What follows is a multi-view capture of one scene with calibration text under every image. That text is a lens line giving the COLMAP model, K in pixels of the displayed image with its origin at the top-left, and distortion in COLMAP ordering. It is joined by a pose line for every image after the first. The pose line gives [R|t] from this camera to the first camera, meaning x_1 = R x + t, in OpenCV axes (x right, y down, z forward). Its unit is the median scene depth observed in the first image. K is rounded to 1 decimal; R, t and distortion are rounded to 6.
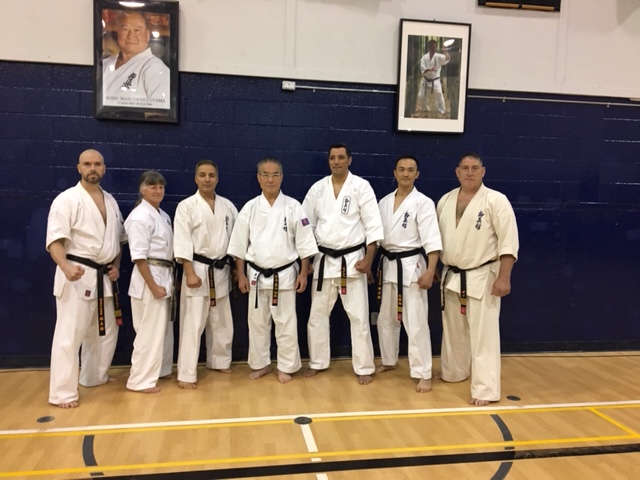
lens RADIAL K [[532.6, 0, 315.8], [0, 532.6, 238.7], [0, 0, 1]] dist [0.062144, -0.084931]
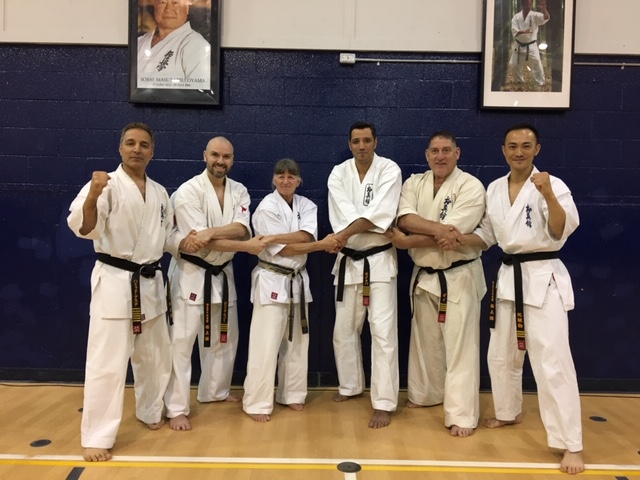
lens RADIAL K [[539.4, 0, 320.0], [0, 539.4, 240.0], [0, 0, 1]] dist [0.051698, -0.073028]
pose [[0.986255, -0.000368, -0.165227, 0.047390], [-0.009410, 0.998249, -0.058390, 0.049170], [0.164959, 0.059143, 0.984526, 0.168378]]
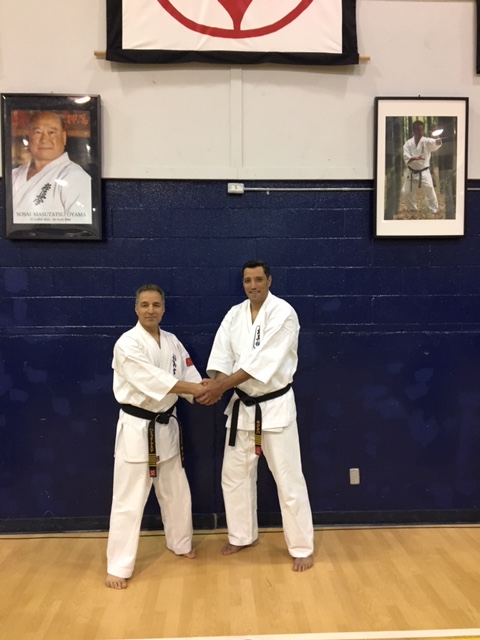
lens RADIAL K [[539.4, 0, 238.2], [0, 539.4, 319.9], [0, 0, 1]] dist [0.051698, -0.073028]
pose [[0.992264, -0.024549, -0.121696, 0.047399], [0.019279, 0.998832, -0.044296, -0.050572], [0.122642, 0.041607, 0.991578, 0.196651]]
